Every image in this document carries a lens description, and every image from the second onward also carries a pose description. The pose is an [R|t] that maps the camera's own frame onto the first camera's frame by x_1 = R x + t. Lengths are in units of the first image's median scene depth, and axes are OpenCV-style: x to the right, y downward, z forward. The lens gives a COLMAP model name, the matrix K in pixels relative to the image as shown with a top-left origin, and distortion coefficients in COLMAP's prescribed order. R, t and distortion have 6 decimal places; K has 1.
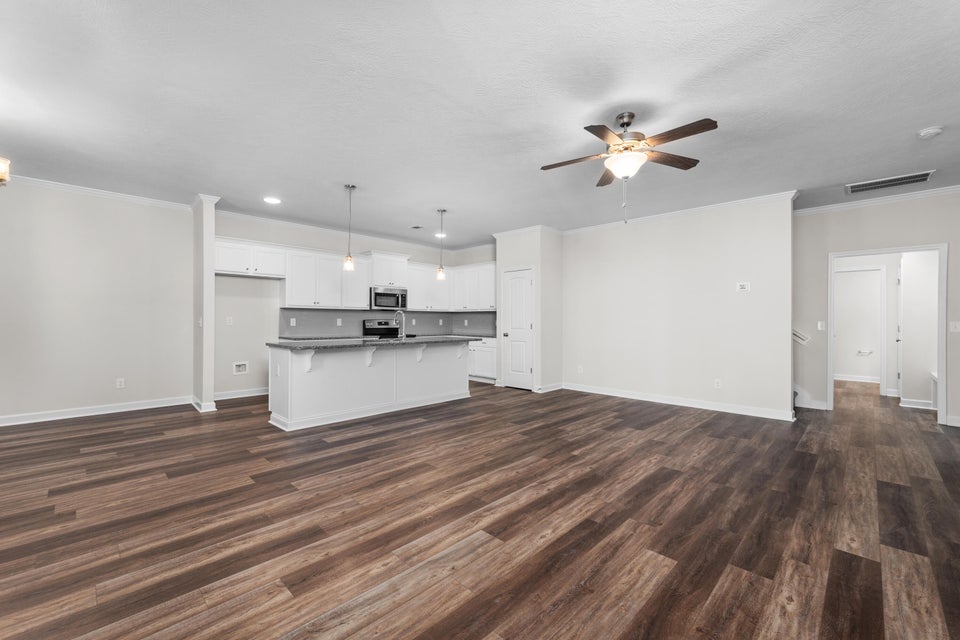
lens RADIAL K [[393.0, 0, 477.4], [0, 393.0, 321.4], [0, 0, 1]] dist [-0.000884, 0.000344]
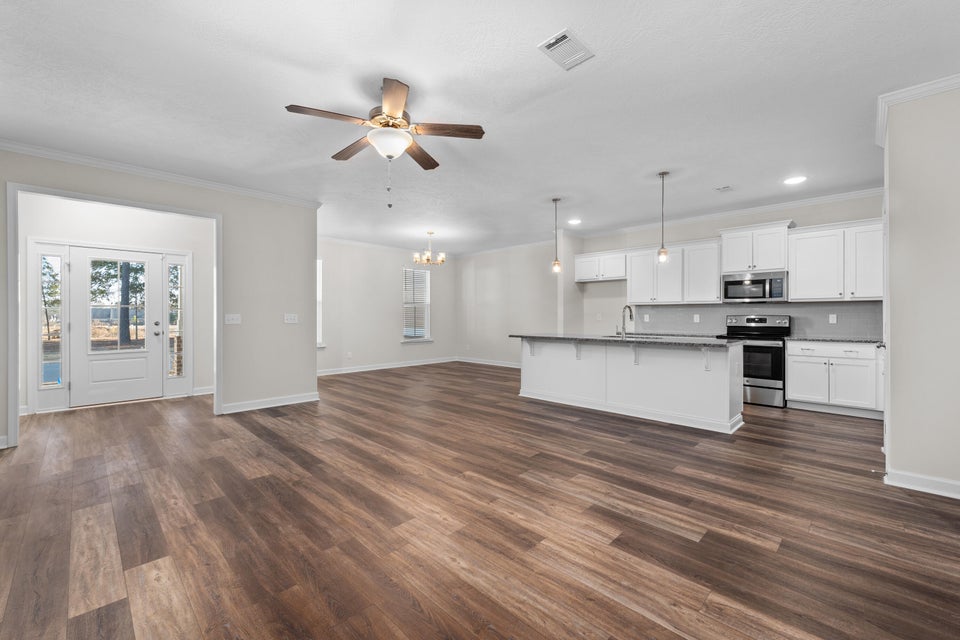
lens RADIAL K [[393.0, 0, 480.8], [0, 393.0, 318.9], [0, 0, 1]] dist [-0.000884, 0.000344]
pose [[0.007045, 0.002687, -0.999972, 1.259785], [-0.003381, 0.999991, 0.002664, 0.005519], [0.999969, 0.003362, 0.007054, 1.180478]]
